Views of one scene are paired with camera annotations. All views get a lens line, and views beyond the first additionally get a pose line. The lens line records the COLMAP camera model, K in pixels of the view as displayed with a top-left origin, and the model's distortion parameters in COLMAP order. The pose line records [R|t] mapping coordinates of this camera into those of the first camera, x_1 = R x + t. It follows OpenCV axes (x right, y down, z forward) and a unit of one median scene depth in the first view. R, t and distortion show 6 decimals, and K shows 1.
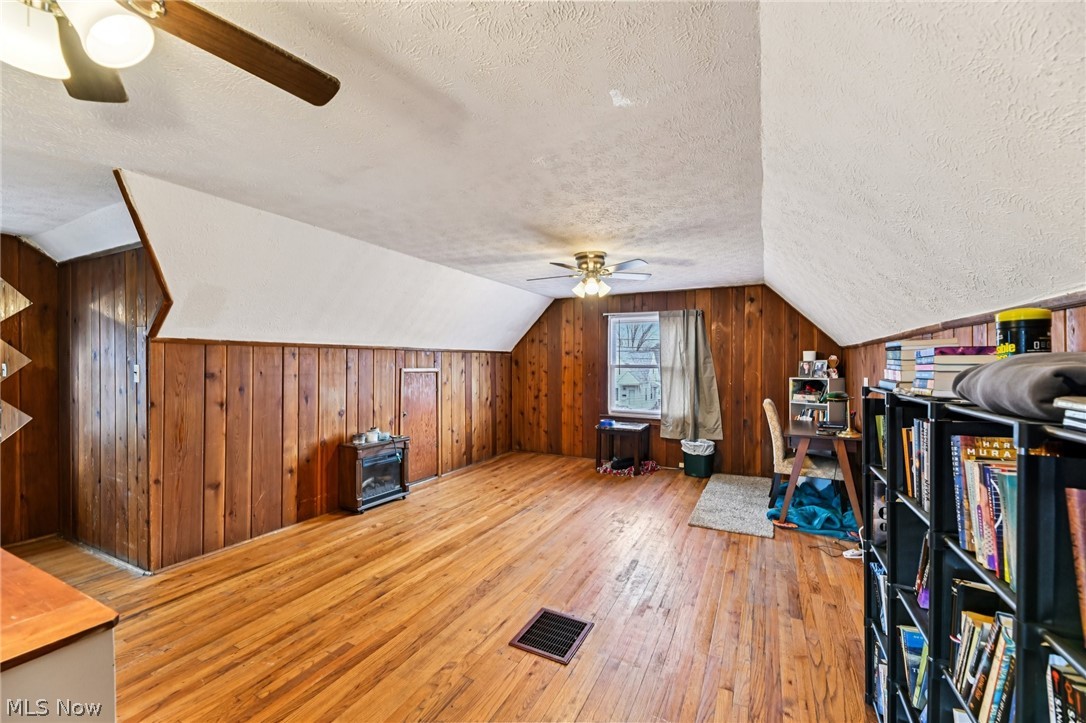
lens RADIAL K [[436.6, 0, 535.3], [0, 436.6, 365.2], [0, 0, 1]] dist [0.001995, -0.001278]
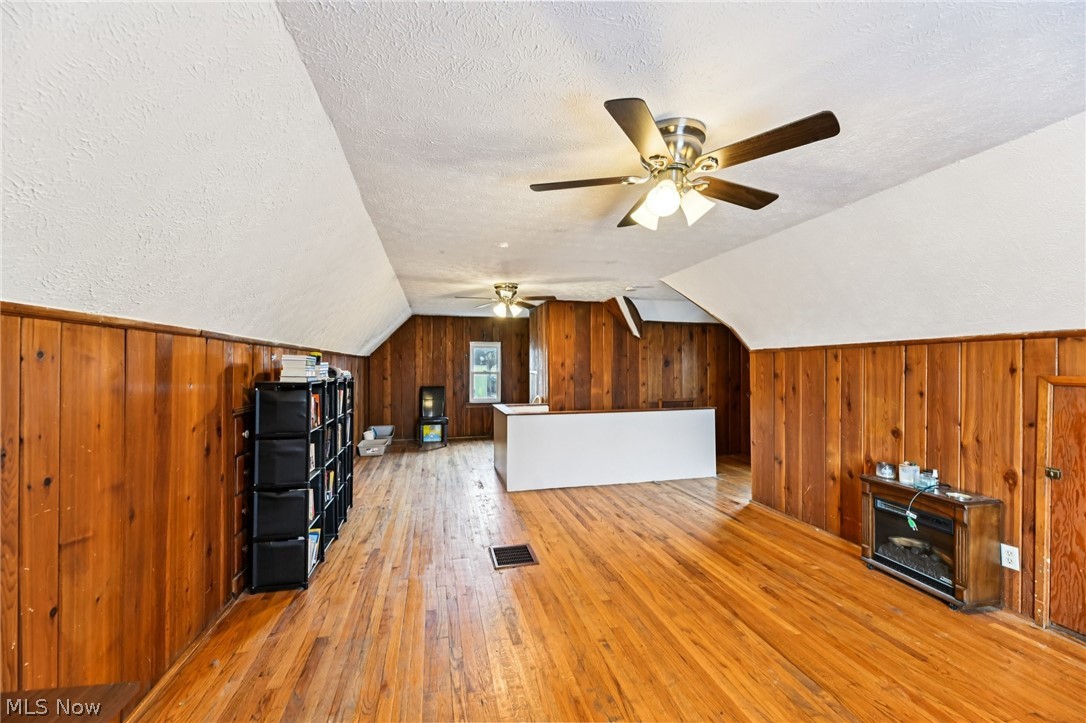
lens RADIAL K [[436.6, 0, 543.9], [0, 436.6, 363.6], [0, 0, 1]] dist [0.001995, -0.001278]
pose [[-0.745343, -0.003108, -0.666674, 0.485076], [0.000073, 0.999989, -0.004744, -0.004510], [0.666682, -0.003585, -0.745334, 1.124844]]
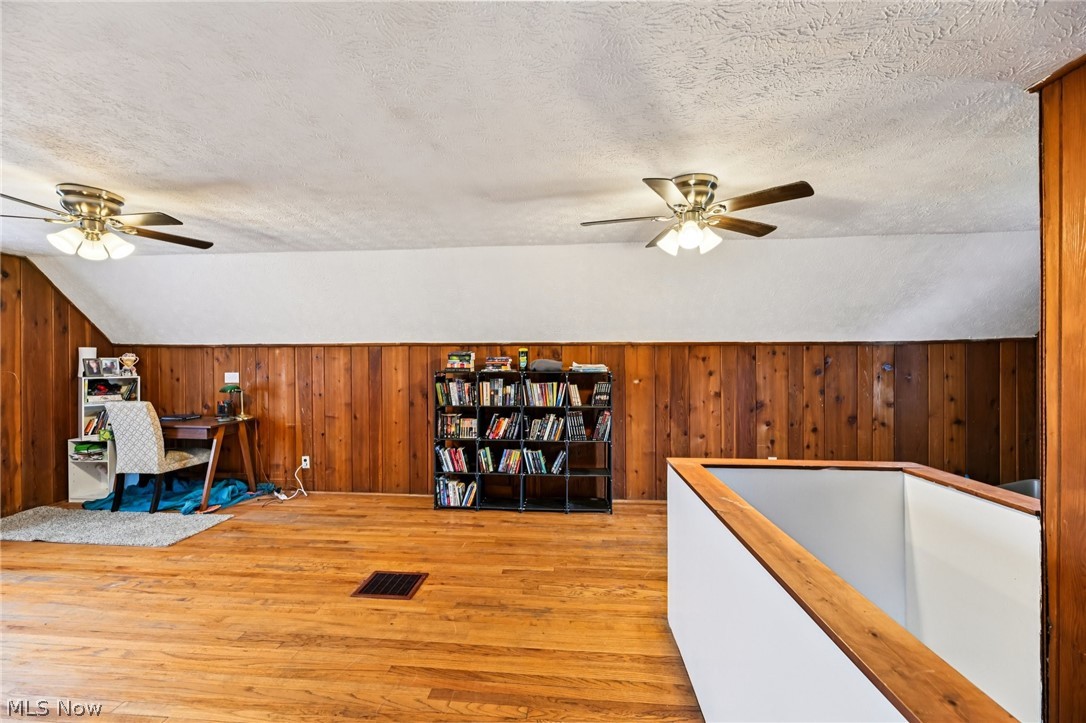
lens RADIAL K [[436.6, 0, 541.9], [0, 436.6, 364.5], [0, 0, 1]] dist [0.001995, -0.001278]
pose [[-0.390453, -0.006605, 0.920599, -0.649601], [0.002308, 0.999964, 0.008154, -0.002743], [-0.920620, 0.005309, -0.390424, 0.571855]]
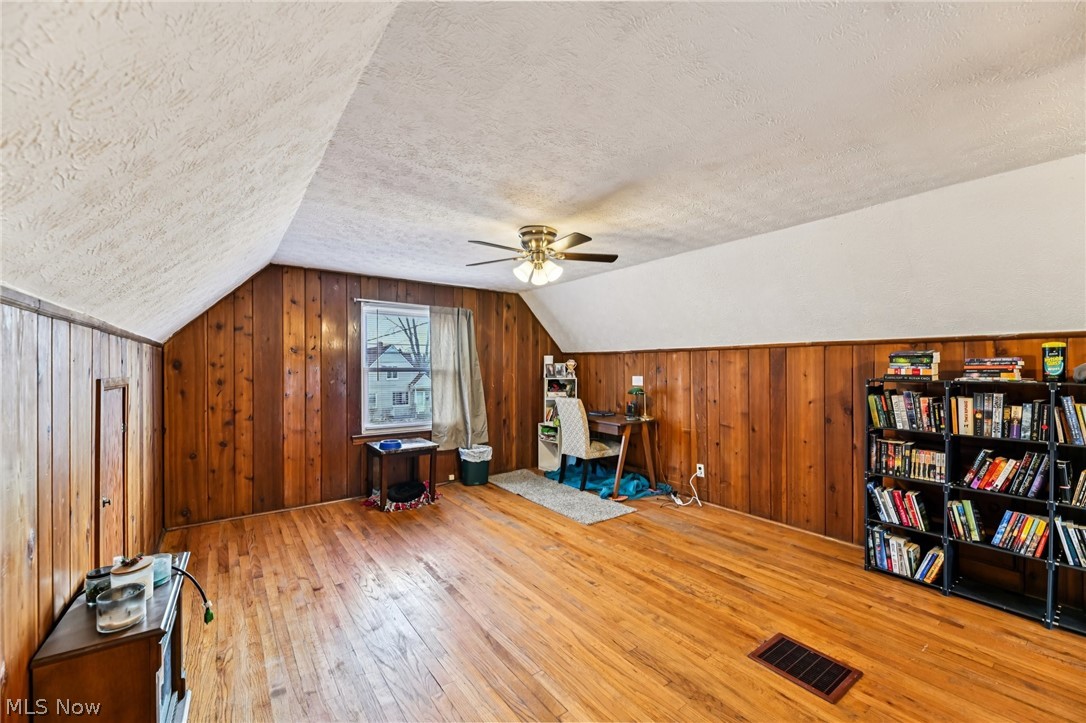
lens RADIAL K [[436.6, 0, 537.8], [0, 436.6, 367.6], [0, 0, 1]] dist [0.001995, -0.001278]
pose [[0.443852, -0.004104, 0.896091, -0.531965], [0.004154, 0.999988, 0.002522, -0.002600], [-0.896090, 0.002603, 0.443864, 0.574011]]
